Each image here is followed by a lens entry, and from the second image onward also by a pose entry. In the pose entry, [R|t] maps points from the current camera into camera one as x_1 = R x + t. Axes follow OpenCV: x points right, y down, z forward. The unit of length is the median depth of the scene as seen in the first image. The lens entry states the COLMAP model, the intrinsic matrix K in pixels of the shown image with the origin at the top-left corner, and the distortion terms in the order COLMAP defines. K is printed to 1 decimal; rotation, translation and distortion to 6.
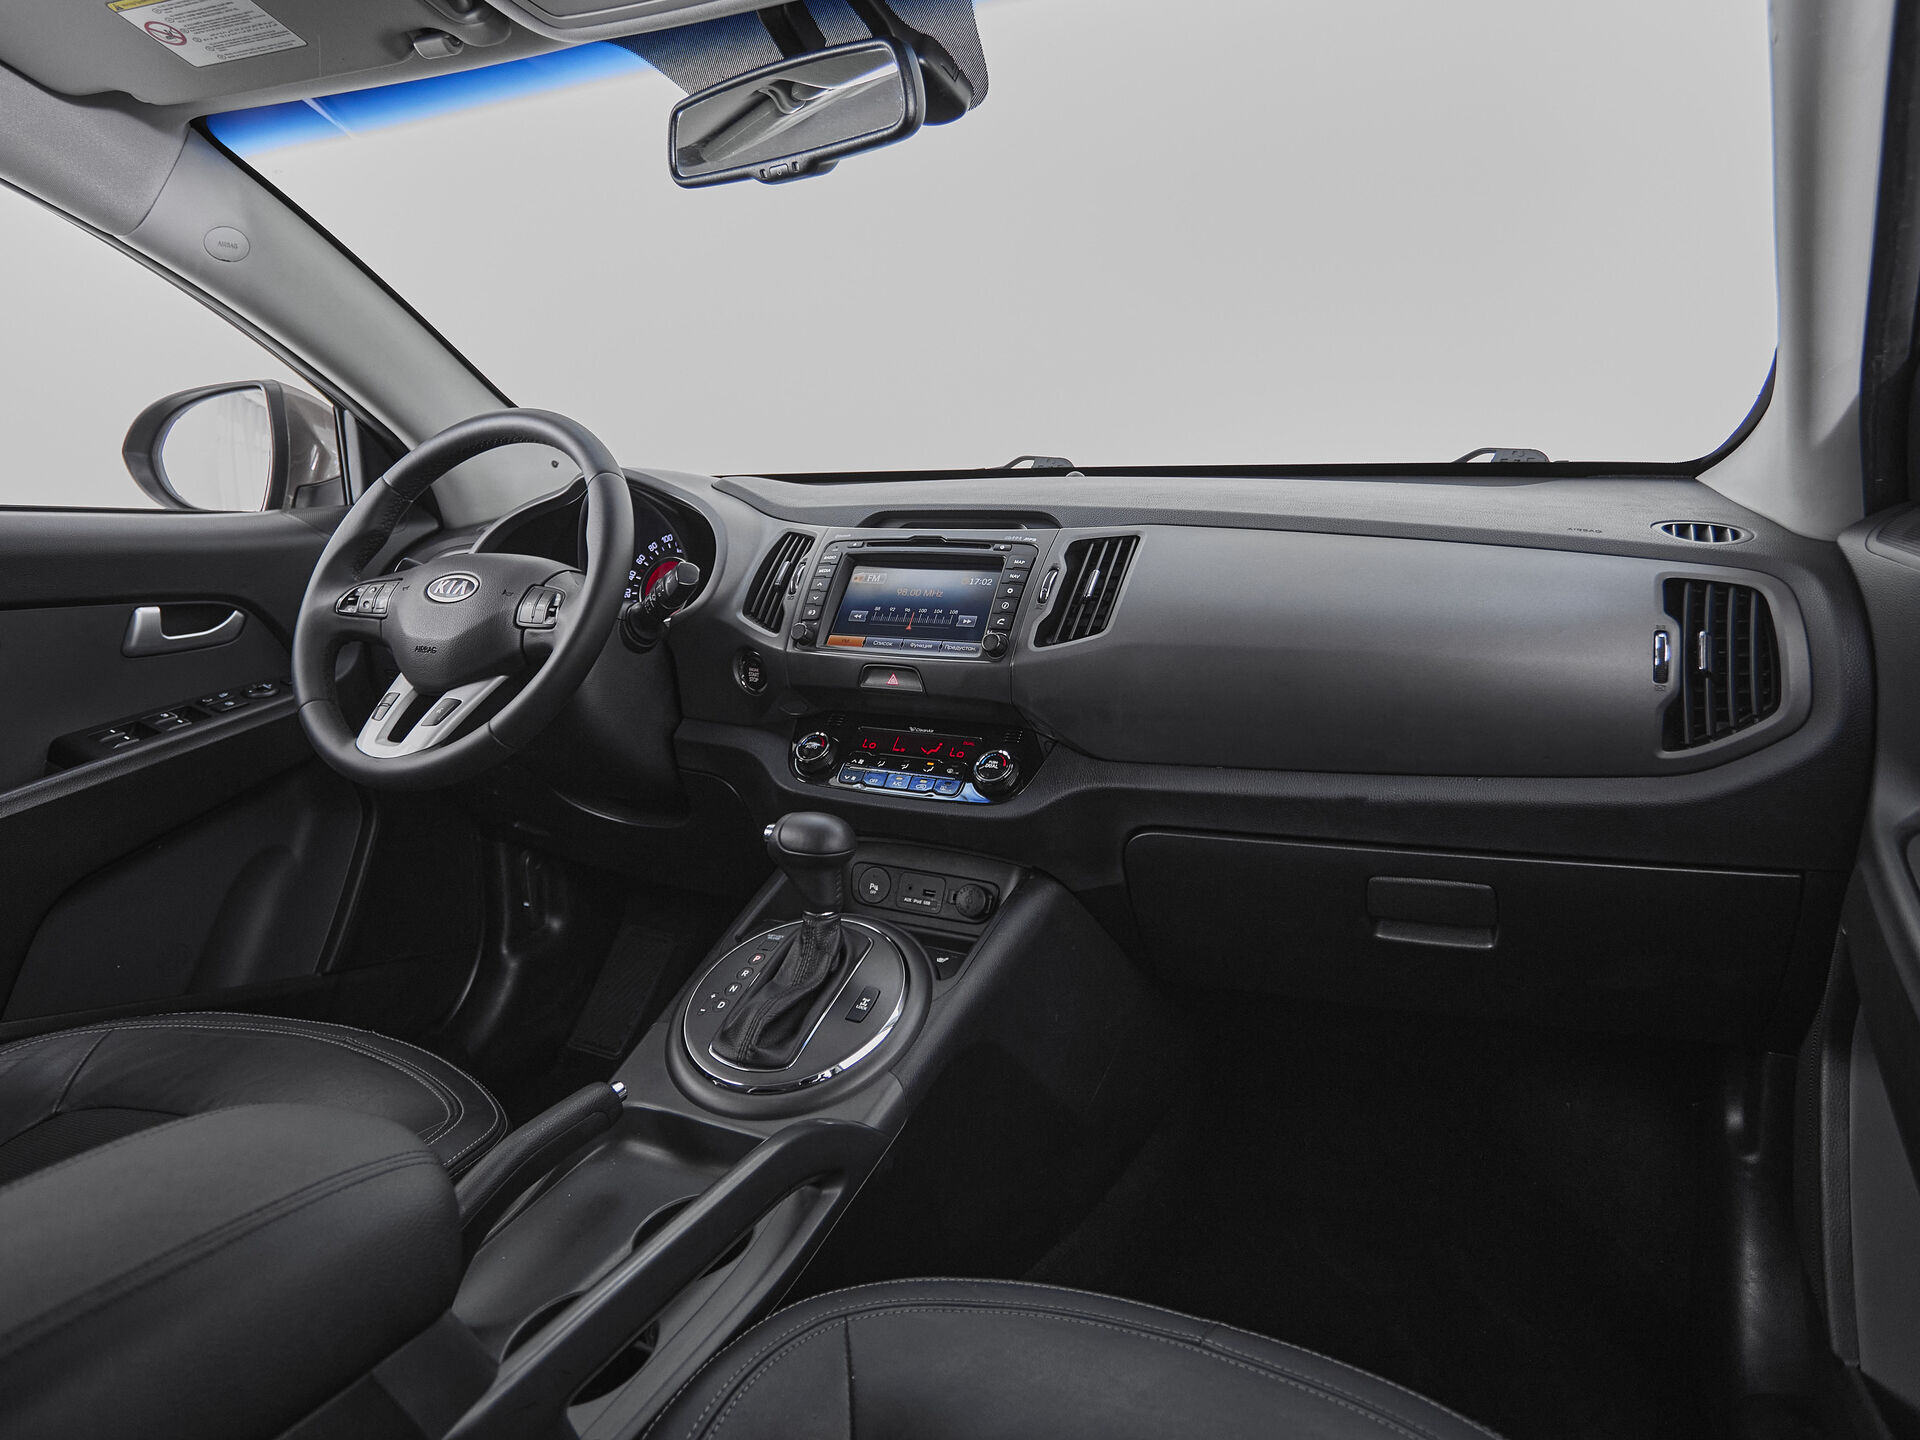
lens RADIAL K [[1189.2, 0, 965.5], [0, 1189.2, 628.8], [0, 0, 1]] dist [0.000881, -0.000208]
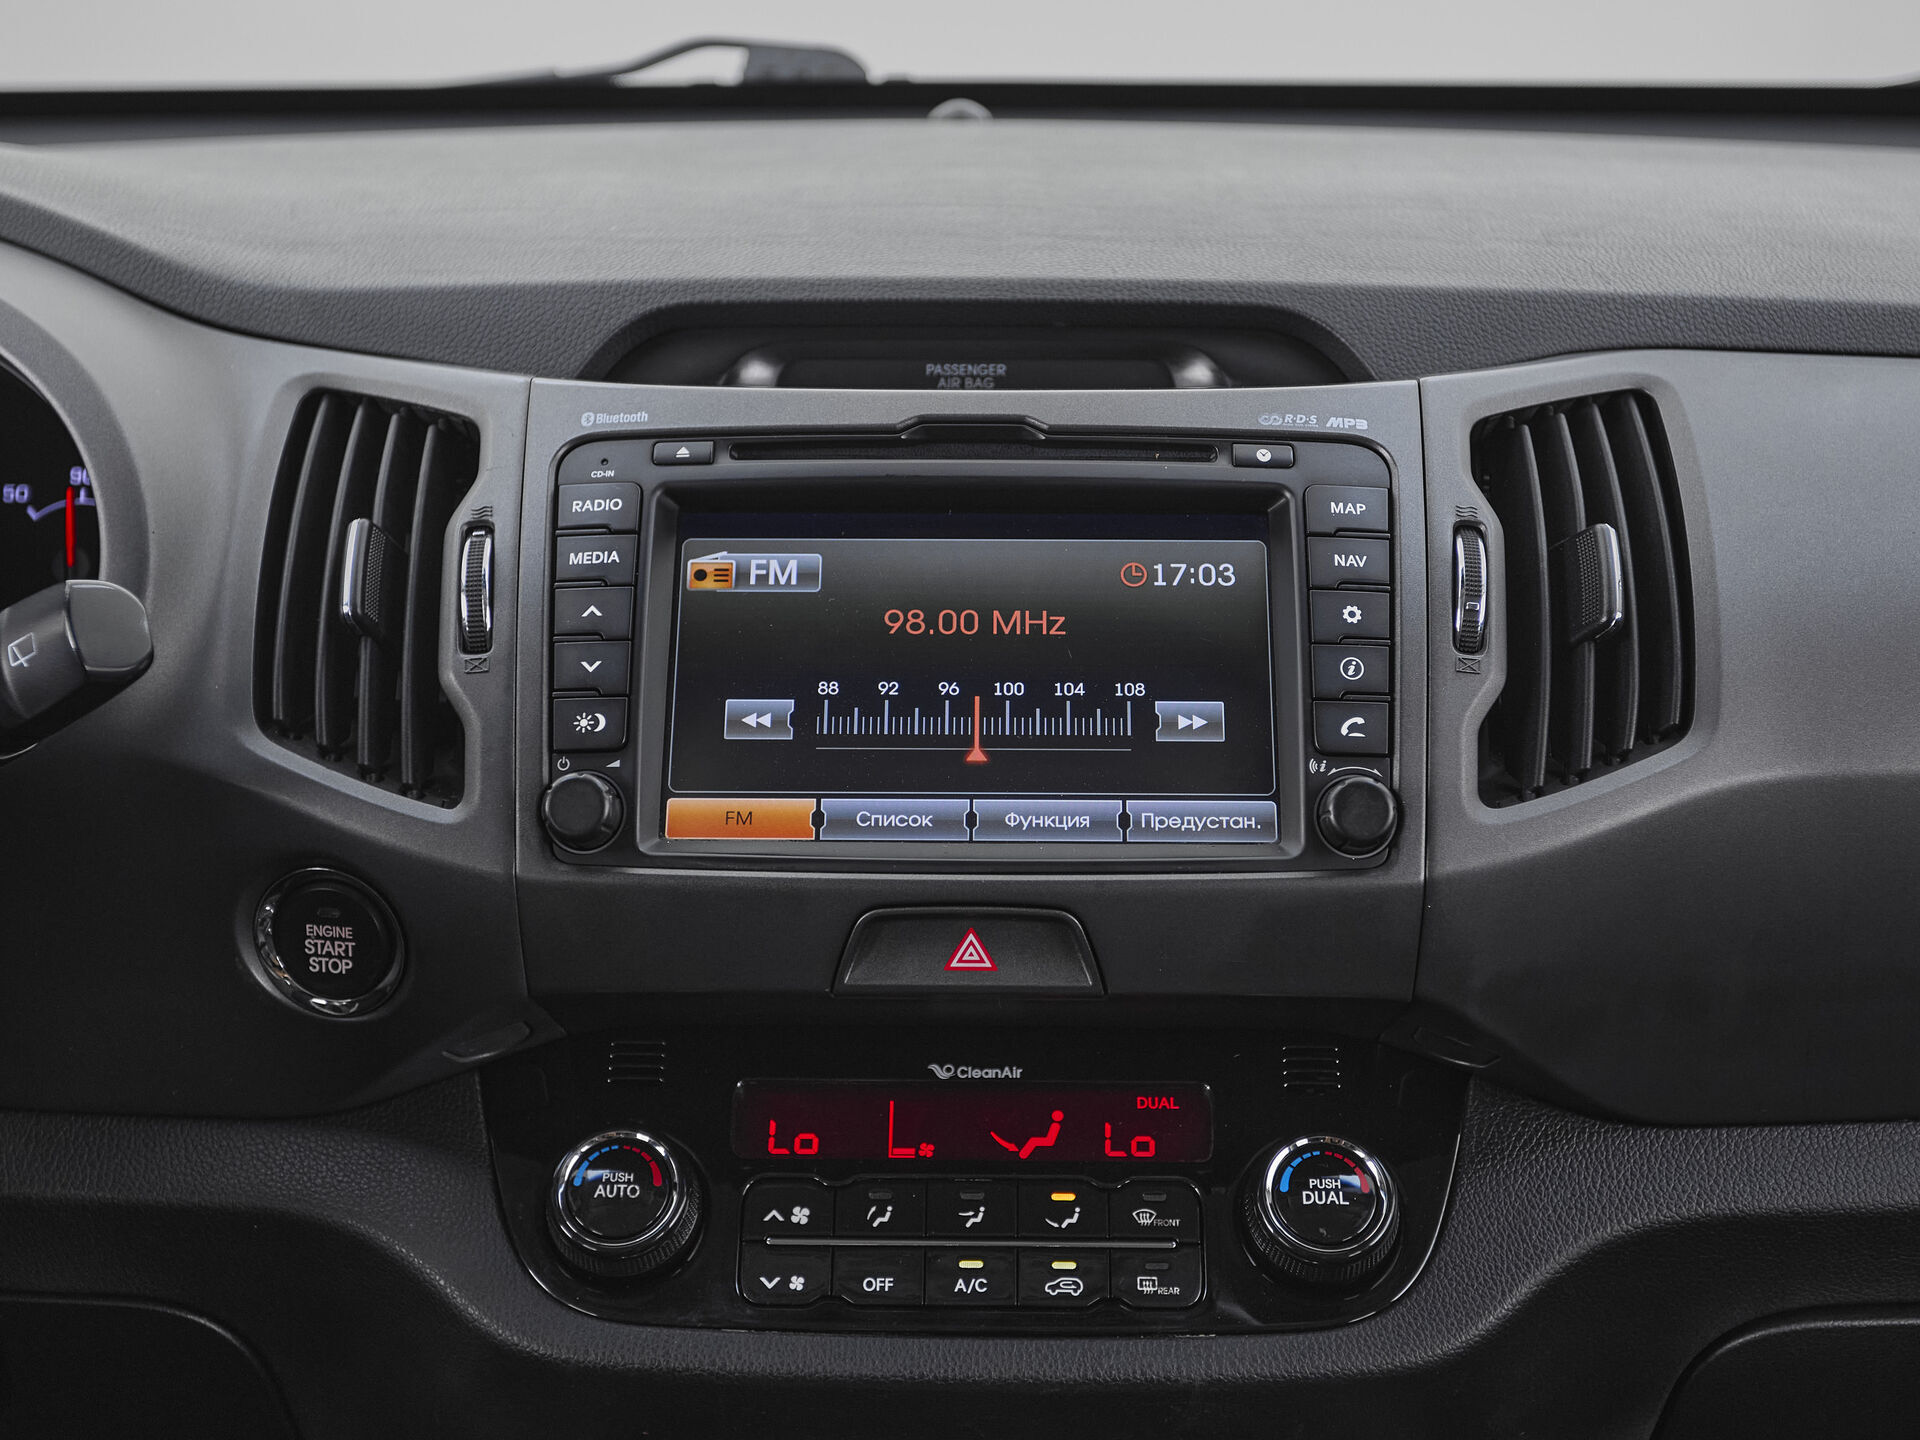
lens RADIAL K [[2574.4, 0, 955.0], [0, 2574.4, 665.9], [0, 0, 1]] dist [0.030364, -0.047565]
pose [[0.906159, -0.102785, 0.410257, -0.296224], [0.043487, 0.987522, 0.151359, -0.113170], [-0.420695, -0.119314, 0.899322, 0.435078]]
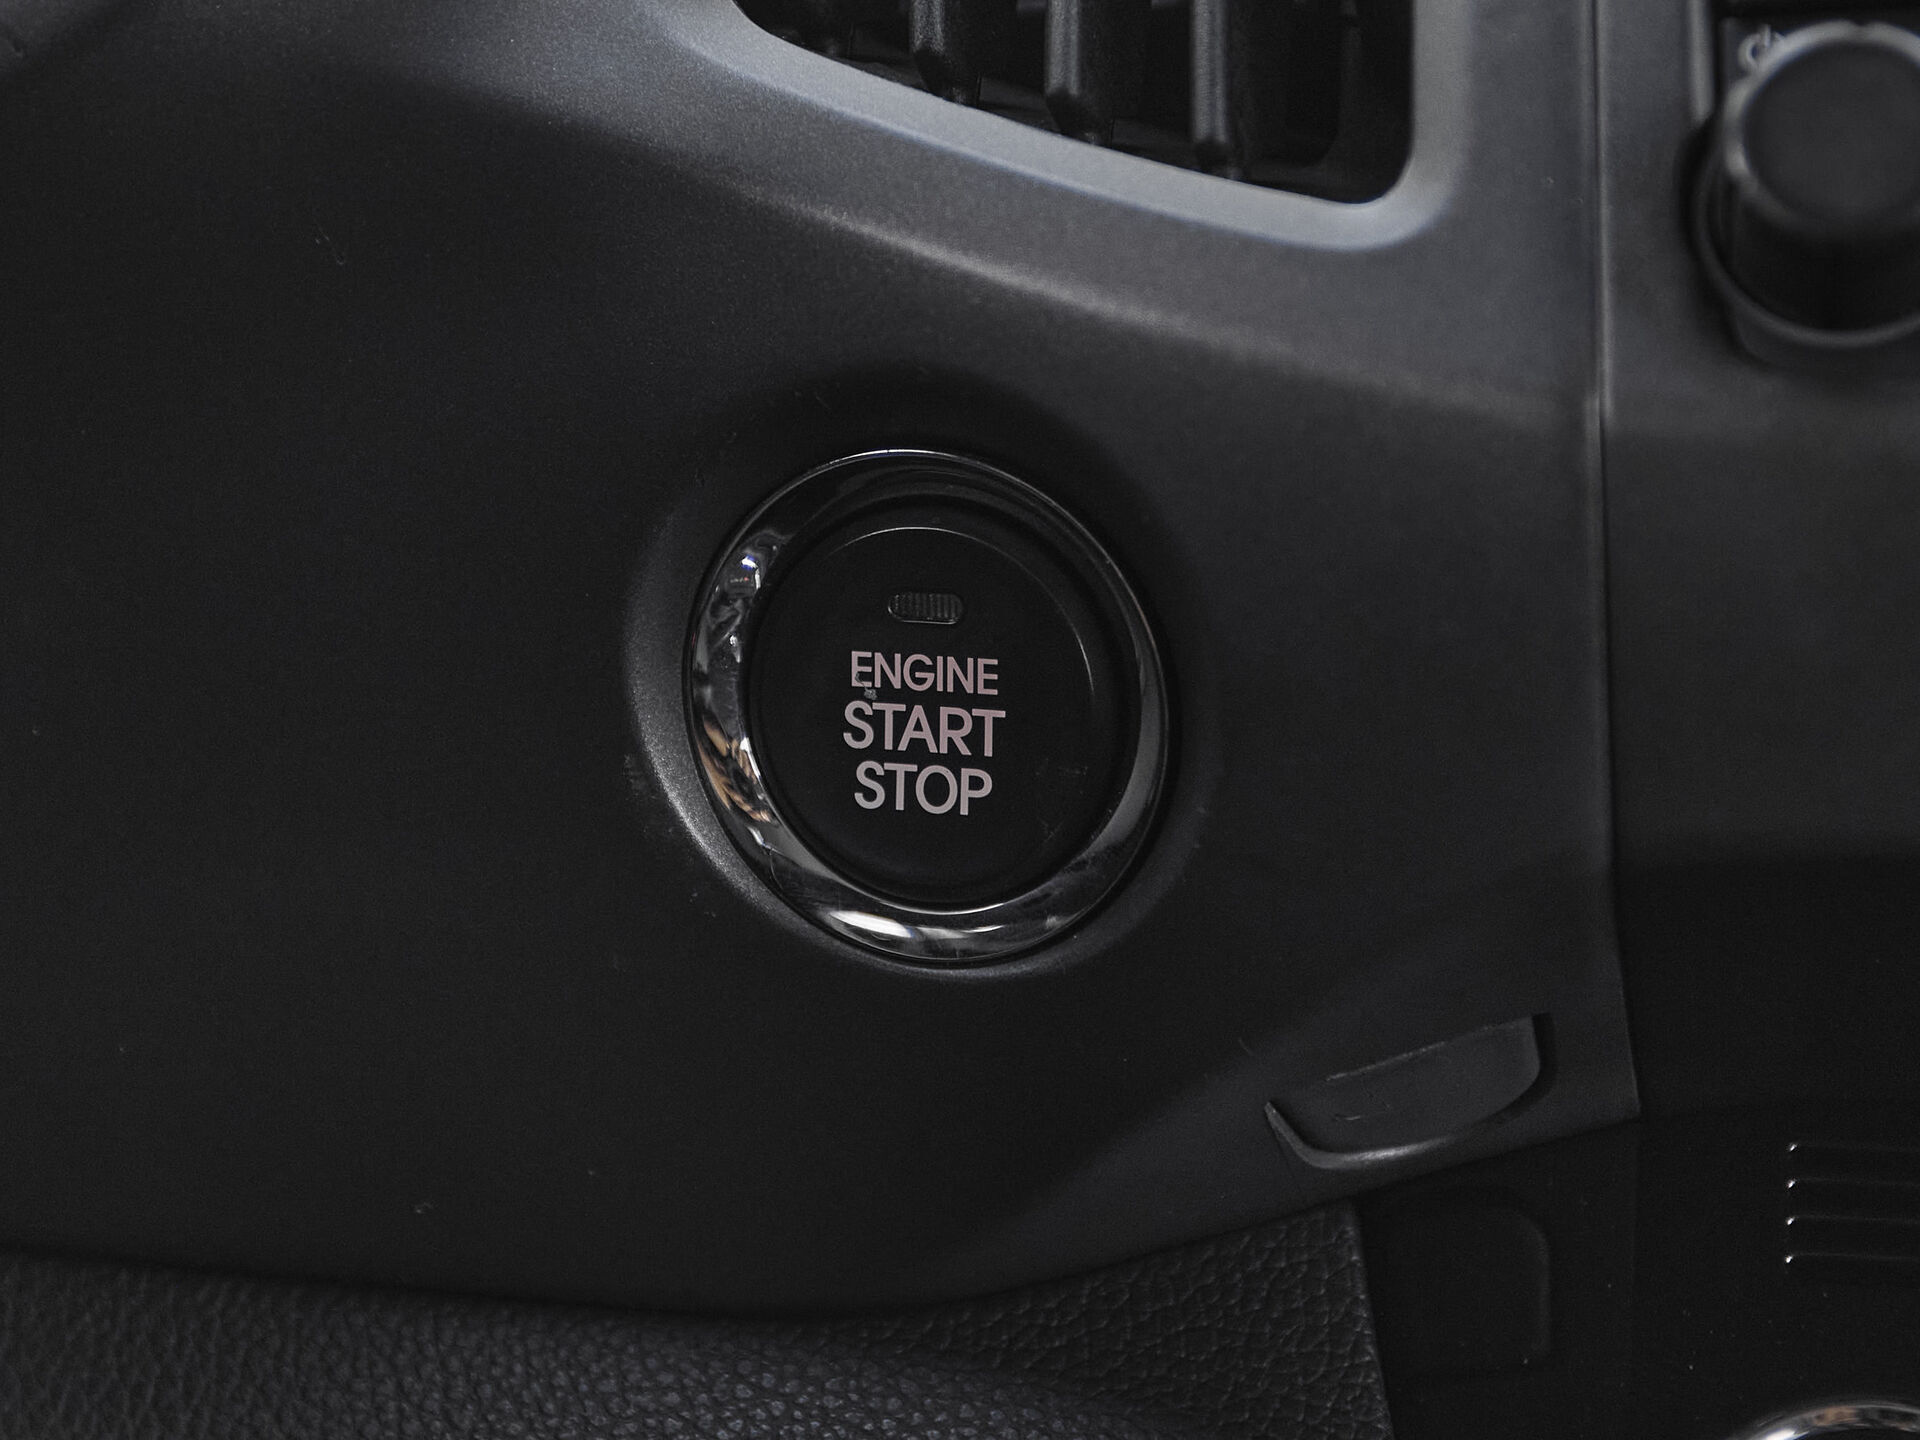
lens RADIAL K [[3897.3, 0, 960.8], [0, 3897.3, 573.4], [0, 0, 1]] dist [-0.000525, -0.366135]
pose [[0.970700, -0.036590, 0.237492, -0.250126], [0.030361, 0.999094, 0.029836, 0.020455], [-0.238368, -0.021751, 0.970931, 0.767528]]
